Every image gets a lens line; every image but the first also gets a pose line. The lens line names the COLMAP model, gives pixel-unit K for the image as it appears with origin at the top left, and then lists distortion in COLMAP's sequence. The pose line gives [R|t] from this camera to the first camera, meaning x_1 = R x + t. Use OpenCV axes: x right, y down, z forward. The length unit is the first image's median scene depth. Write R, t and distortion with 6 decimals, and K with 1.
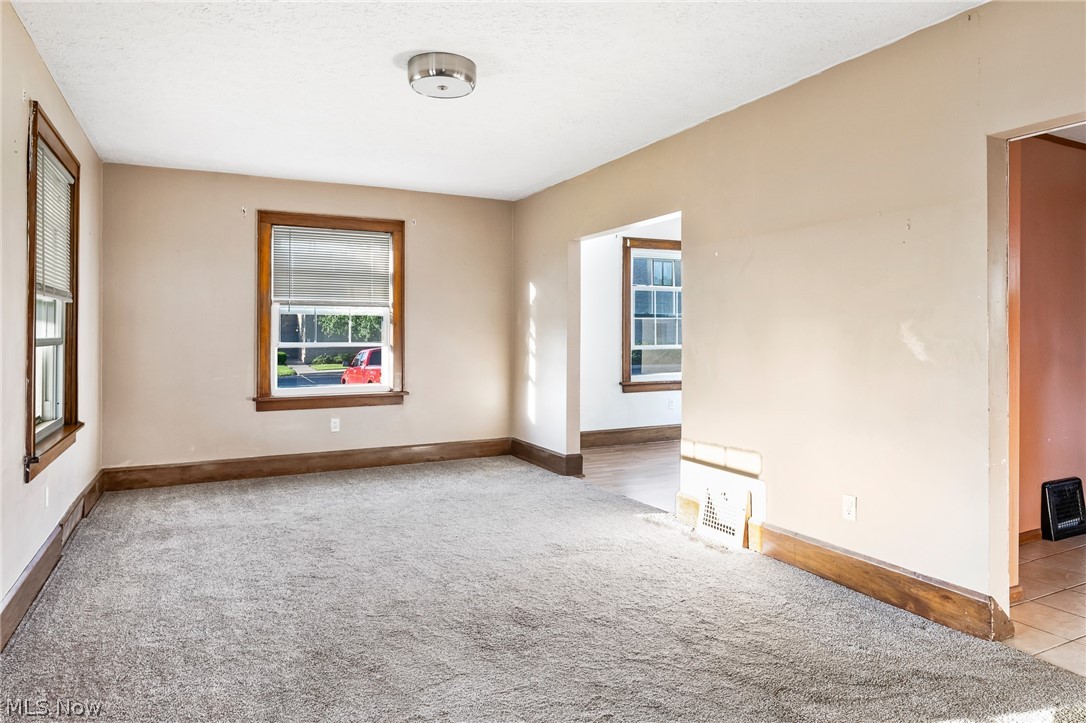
lens RADIAL K [[693.4, 0, 547.1], [0, 693.4, 350.8], [0, 0, 1]] dist [0.003140, 0.002587]
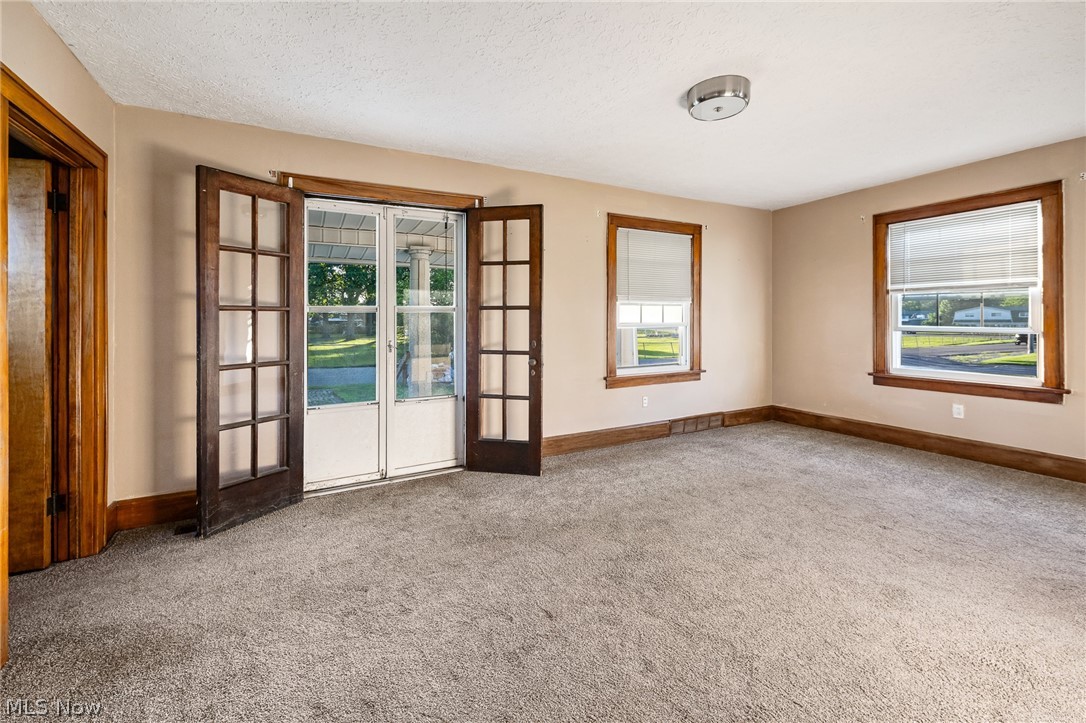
lens RADIAL K [[452.9, 0, 532.6], [0, 452.9, 318.8], [0, 0, 1]] dist [-0.006066, 0.000563]
pose [[-0.004550, 0.000084, -0.999990, 0.714724], [-0.012583, 0.999921, 0.000141, -0.035075], [0.999910, 0.012584, -0.004548, 0.845090]]
